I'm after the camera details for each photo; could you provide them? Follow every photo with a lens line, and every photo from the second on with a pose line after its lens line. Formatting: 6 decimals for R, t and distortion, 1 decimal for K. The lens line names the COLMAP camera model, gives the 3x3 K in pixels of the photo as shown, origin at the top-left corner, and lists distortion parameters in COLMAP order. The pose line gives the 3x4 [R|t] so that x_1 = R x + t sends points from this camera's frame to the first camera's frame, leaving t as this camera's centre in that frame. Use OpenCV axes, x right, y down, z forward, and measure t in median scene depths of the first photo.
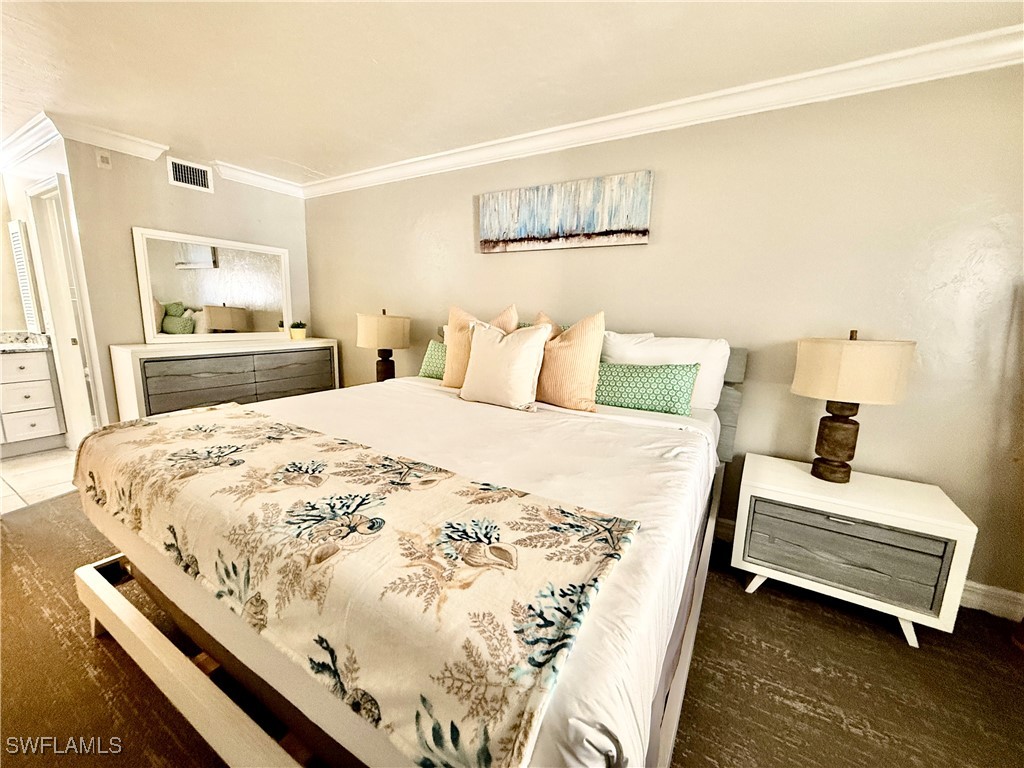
lens RADIAL K [[405.7, 0, 512.0], [0, 405.7, 384.0], [0, 0, 1]] dist [0.000707, 0.000062]
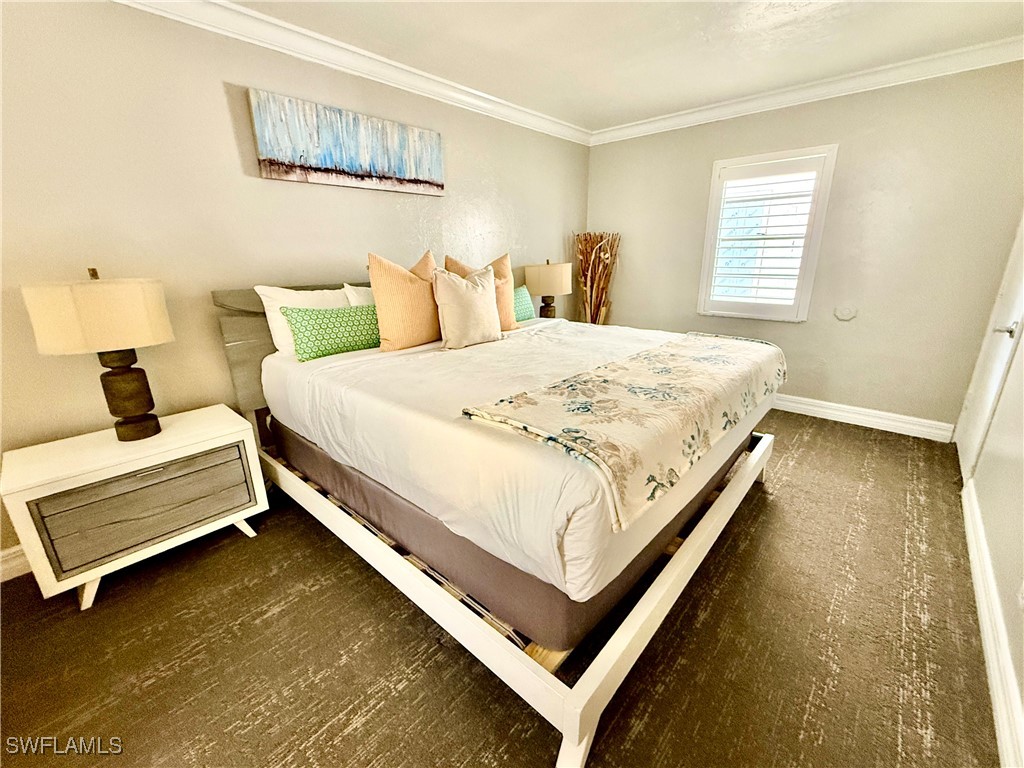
lens RADIAL K [[420.9, 0, 512.0], [0, 420.9, 384.0], [0, 0, 1]] dist [-0.000532, 0.000054]
pose [[0.197436, -0.319402, 0.926823, -0.938380], [0.197069, 0.939065, 0.281641, -0.126368], [-0.960304, 0.127042, 0.248349, 0.534498]]
